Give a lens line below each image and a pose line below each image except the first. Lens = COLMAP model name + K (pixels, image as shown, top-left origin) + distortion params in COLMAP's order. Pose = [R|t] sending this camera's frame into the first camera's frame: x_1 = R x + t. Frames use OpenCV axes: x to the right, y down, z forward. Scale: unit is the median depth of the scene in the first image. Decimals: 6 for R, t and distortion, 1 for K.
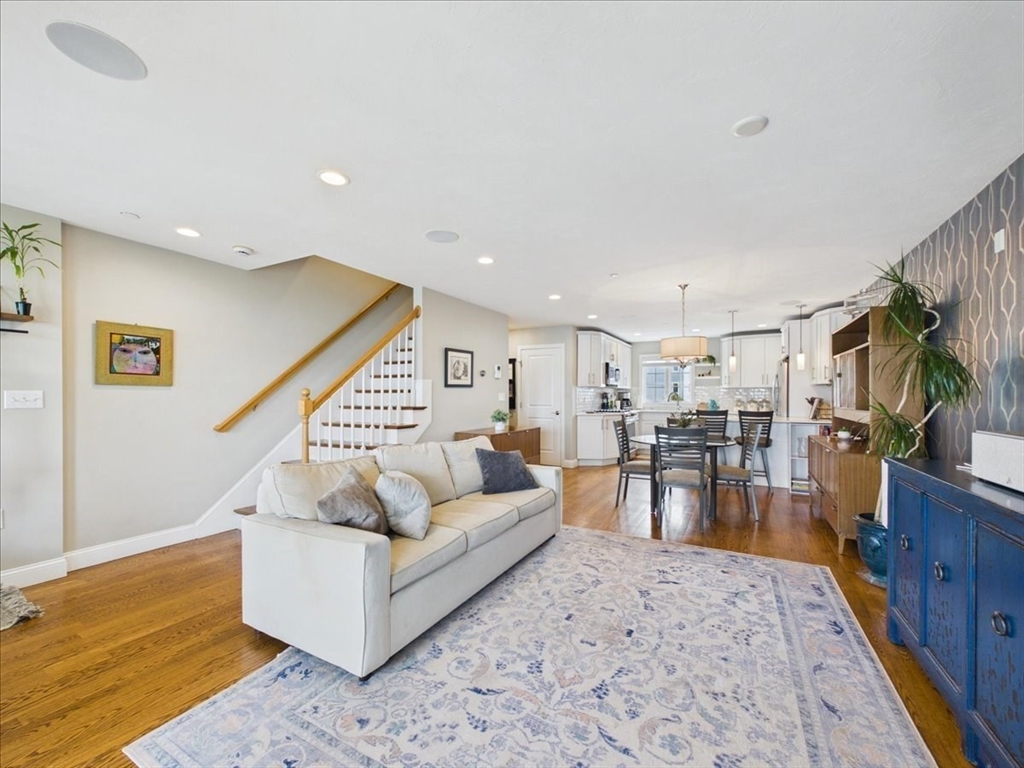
lens RADIAL K [[410.9, 0, 512.3], [0, 410.9, 399.8], [0, 0, 1]] dist [0.001545, -0.000265]
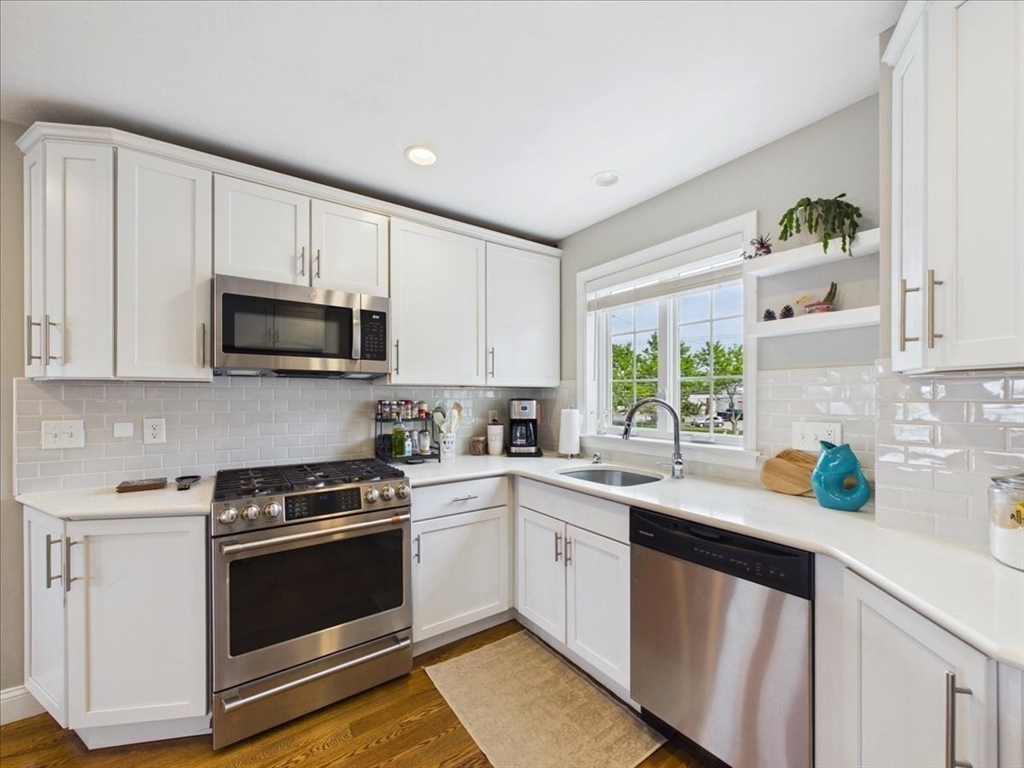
lens RADIAL K [[410.9, 0, 512.3], [0, 410.9, 399.8], [0, 0, 1]] dist [0.001545, -0.000265]
pose [[0.899238, 0.004077, -0.437441, 0.431892], [-0.005063, 0.999987, -0.001089, -0.017473], [0.437431, 0.003194, 0.899246, 0.766489]]
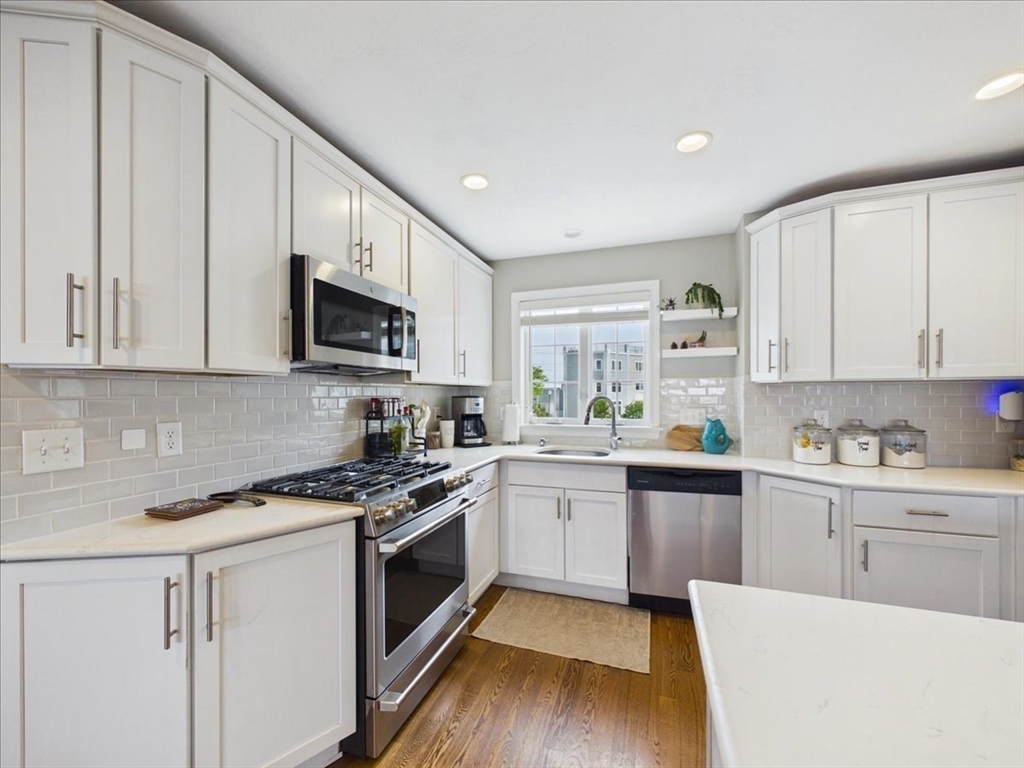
lens RADIAL K [[410.9, 0, 512.3], [0, 410.9, 399.8], [0, 0, 1]] dist [0.001545, -0.000265]
pose [[0.985138, -0.002596, 0.171748, 0.266243], [0.002469, 0.999996, 0.000954, -0.015757], [-0.171749, -0.000516, 0.985141, 0.691027]]
